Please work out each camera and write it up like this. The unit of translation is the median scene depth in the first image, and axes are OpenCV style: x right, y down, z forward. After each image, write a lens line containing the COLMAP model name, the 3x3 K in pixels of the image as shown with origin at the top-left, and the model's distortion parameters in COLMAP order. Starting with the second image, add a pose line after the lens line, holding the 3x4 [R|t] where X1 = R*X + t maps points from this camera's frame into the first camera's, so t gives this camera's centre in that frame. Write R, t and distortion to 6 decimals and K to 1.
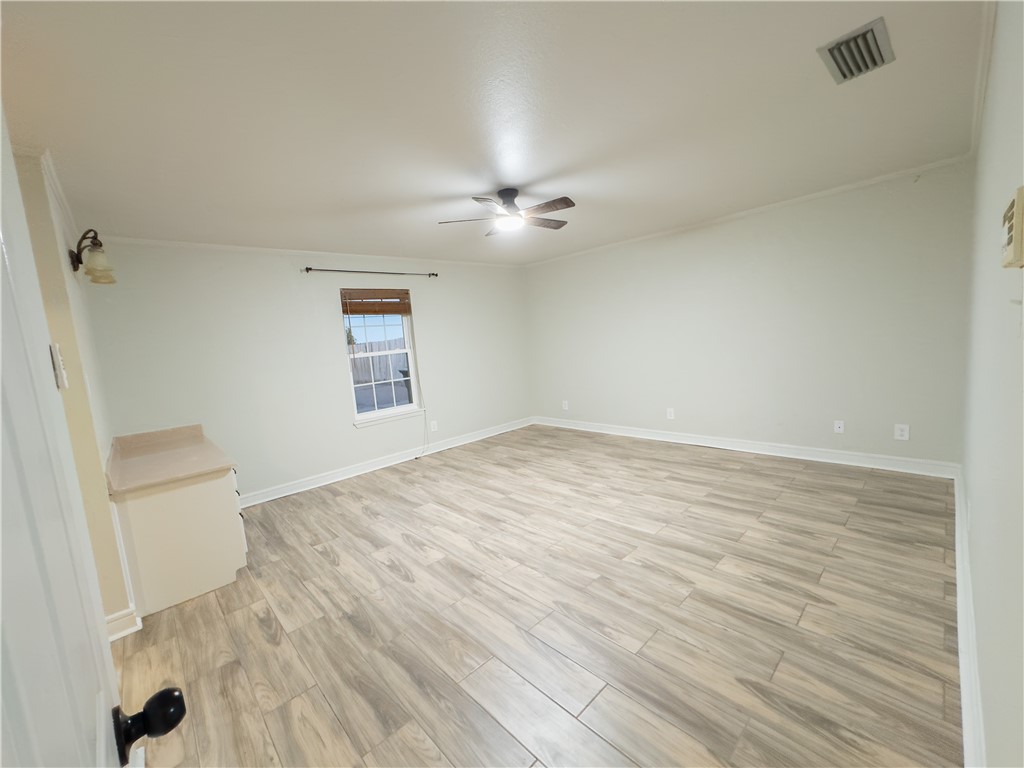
lens RADIAL K [[415.6, 0, 512.0], [0, 415.6, 384.0], [0, 0, 1]] dist [-0.032228, 0.015540]
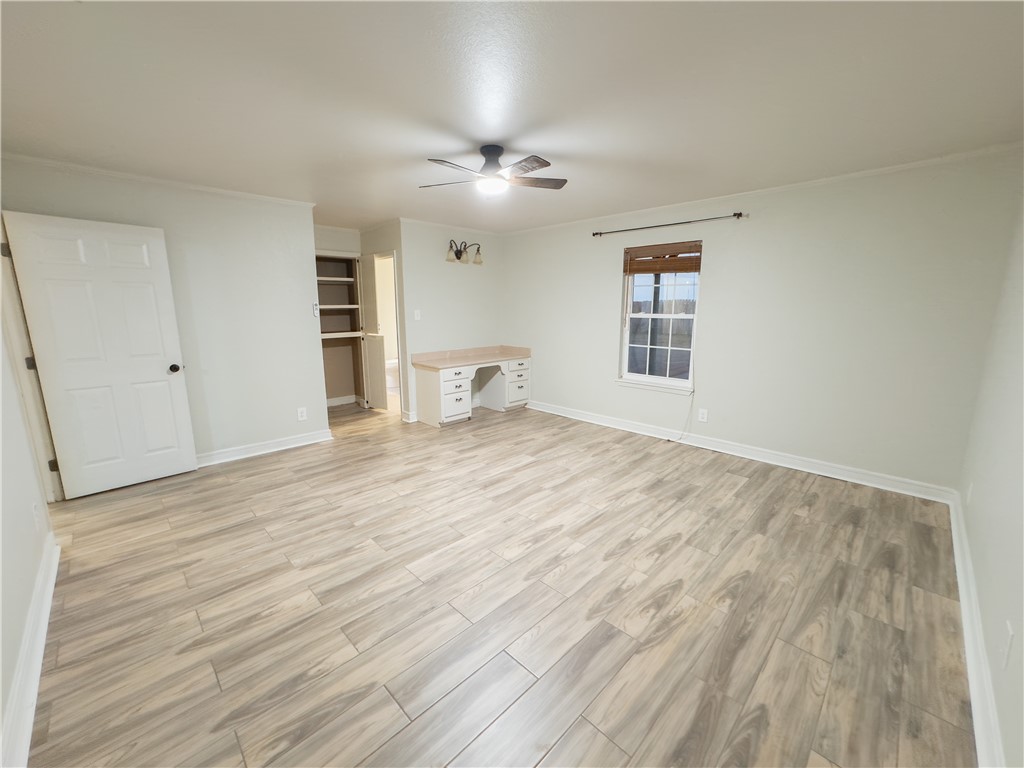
lens RADIAL K [[415.6, 0, 512.0], [0, 415.6, 384.0], [0, 0, 1]] dist [-0.032228, 0.015540]
pose [[0.025310, 0.263187, -0.964413, 0.874295], [-0.109108, 0.959686, 0.259033, -0.191912], [0.993708, 0.098669, 0.053005, 0.936257]]
